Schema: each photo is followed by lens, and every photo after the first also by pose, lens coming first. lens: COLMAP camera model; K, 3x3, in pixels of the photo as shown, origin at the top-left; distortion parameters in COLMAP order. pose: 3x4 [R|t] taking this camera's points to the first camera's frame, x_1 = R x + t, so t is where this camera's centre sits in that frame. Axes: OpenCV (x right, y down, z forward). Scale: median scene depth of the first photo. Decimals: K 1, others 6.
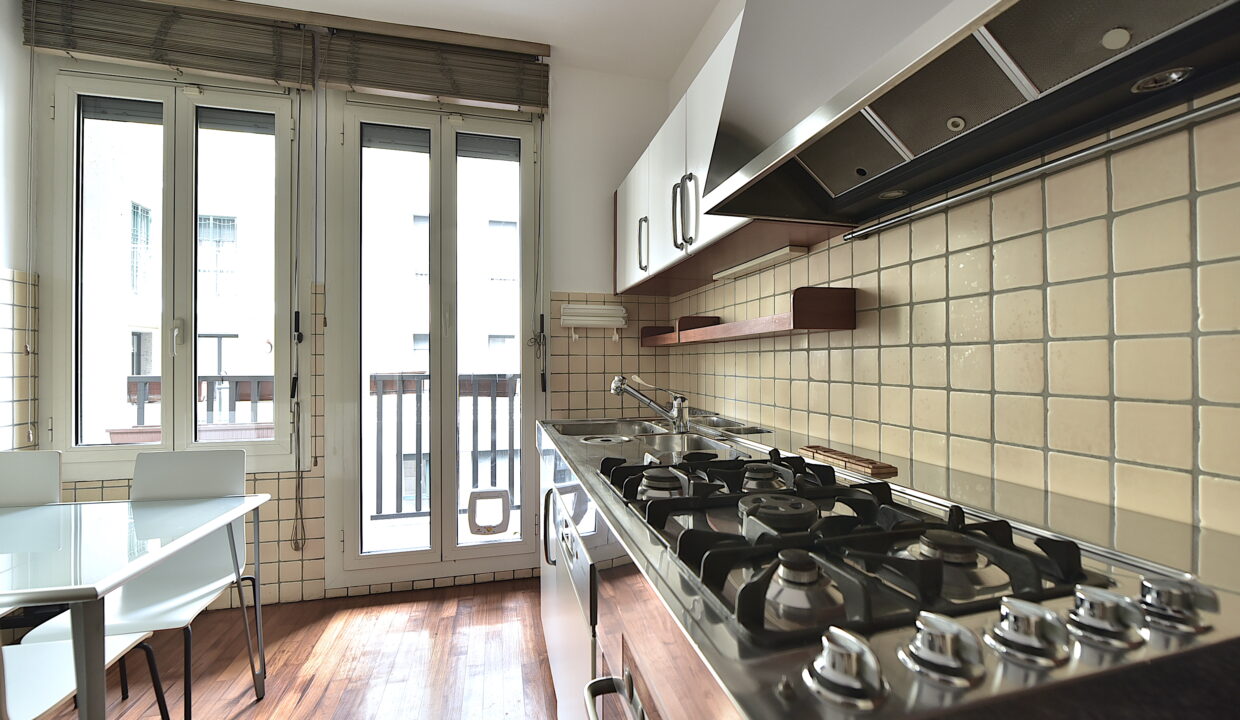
lens RADIAL K [[489.6, 0, 620.0], [0, 489.6, 360.0], [0, 0, 1]] dist [-0.012066, -0.000328]
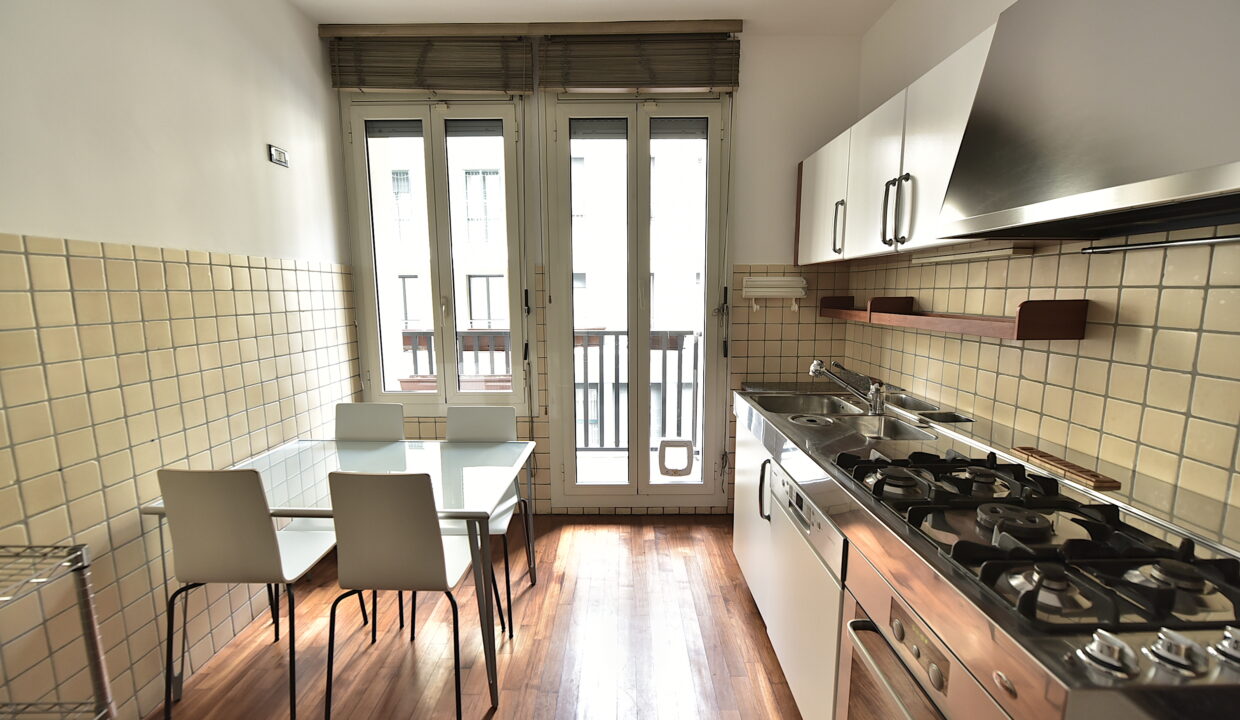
lens RADIAL K [[489.6, 0, 620.0], [0, 489.6, 360.0], [0, 0, 1]] dist [-0.012066, -0.000328]
pose [[0.967828, 0.032427, -0.249516, -0.139842], [0.003318, 0.989930, 0.141520, -0.109942], [0.251592, -0.137795, 0.957974, -0.158265]]
